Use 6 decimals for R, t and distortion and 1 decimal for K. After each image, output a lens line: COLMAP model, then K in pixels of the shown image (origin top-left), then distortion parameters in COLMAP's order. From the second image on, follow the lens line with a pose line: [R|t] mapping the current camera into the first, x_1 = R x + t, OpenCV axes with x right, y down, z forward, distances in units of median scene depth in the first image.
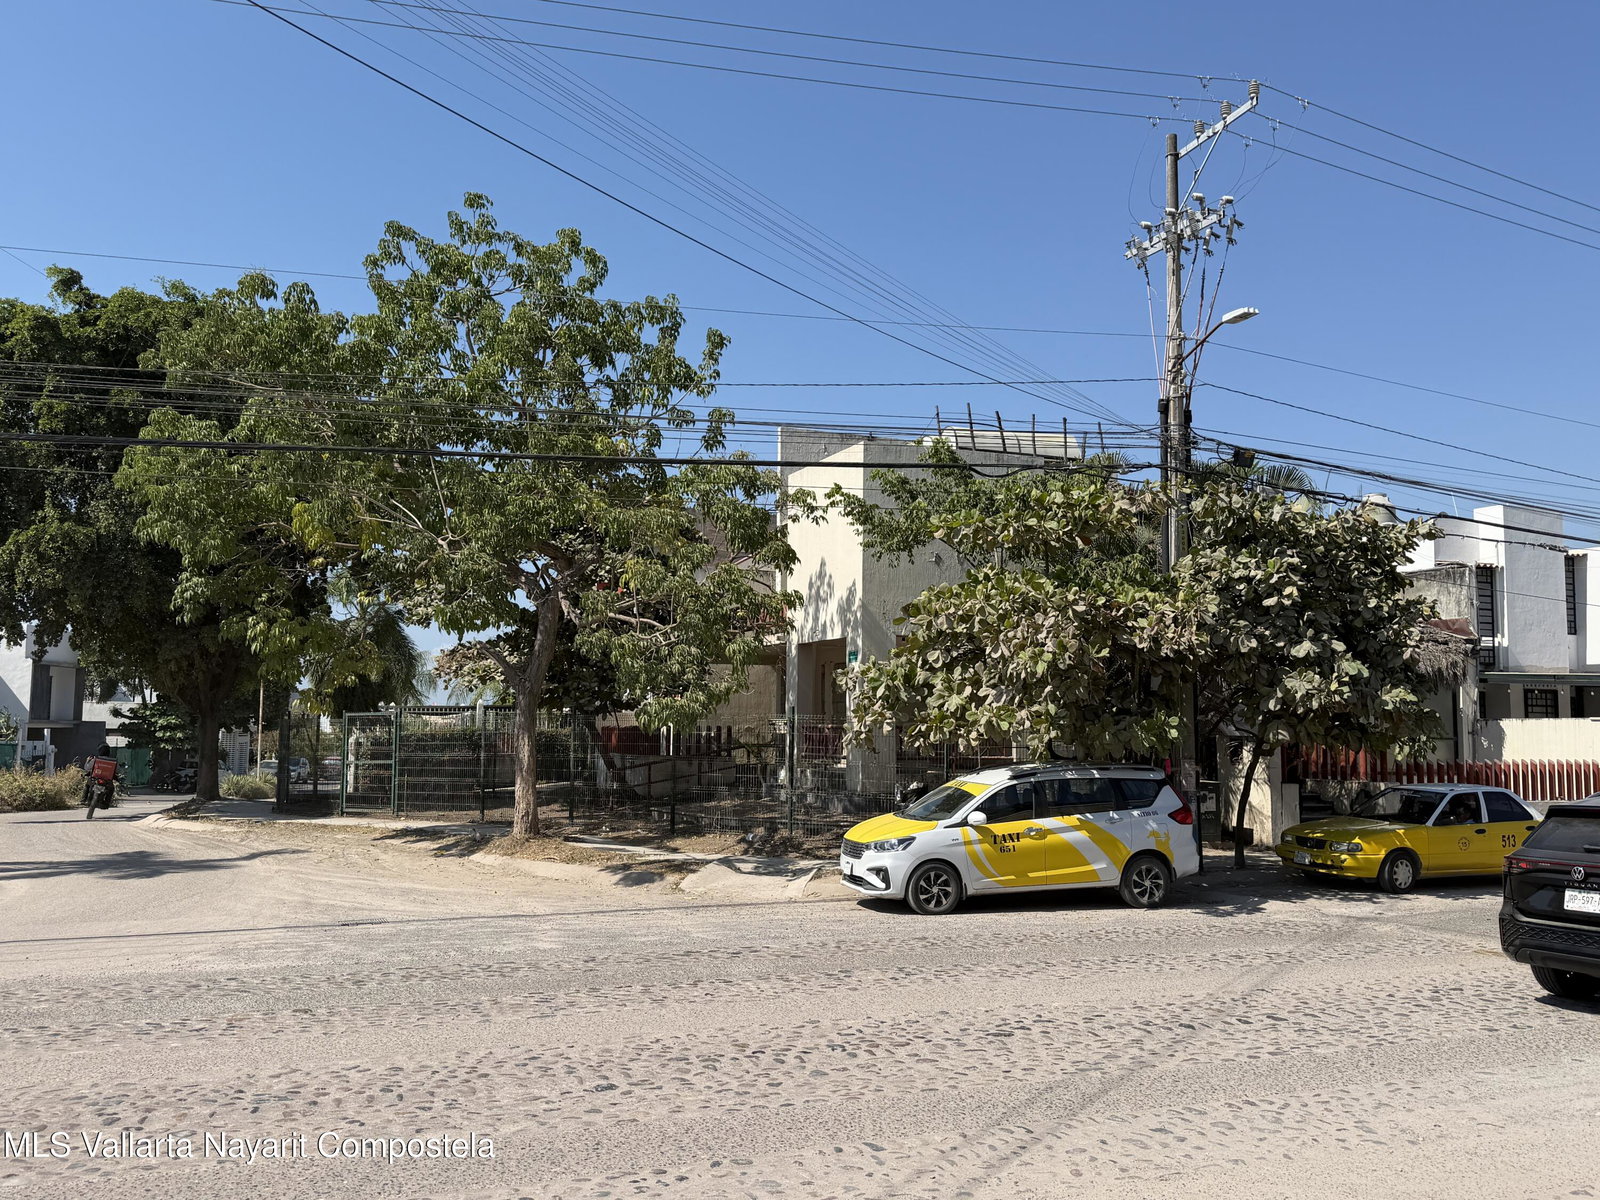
lens RADIAL K [[1375.7, 0, 793.3], [0, 1375.7, 602.6], [0, 0, 1]] dist [0.068986, 0.005774]
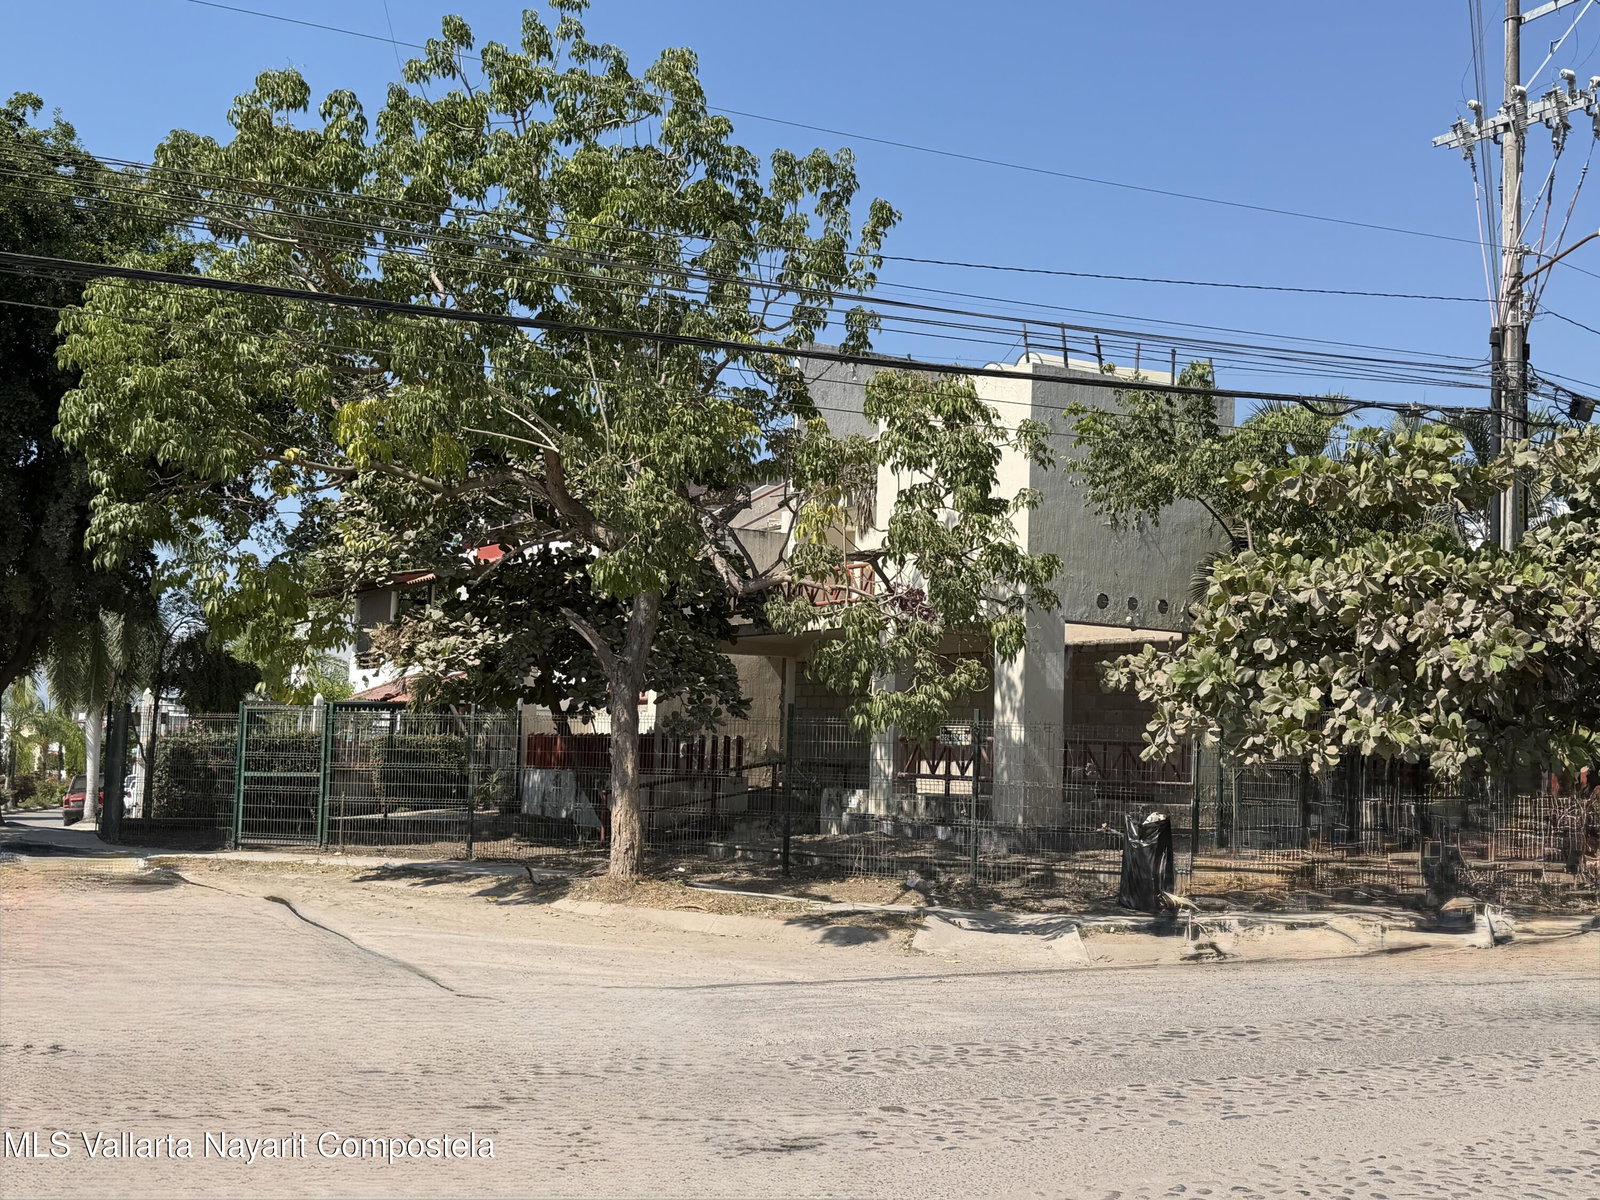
lens RADIAL K [[1791.8, 0, 804.1], [0, 1791.8, 593.5], [0, 0, 1]] dist [0.060868, 0.000000]
pose [[0.983689, 0.035232, 0.176393, -0.292319], [-0.036014, 0.999351, 0.001228, 0.015889], [-0.176235, -0.007560, 0.984319, 0.058330]]
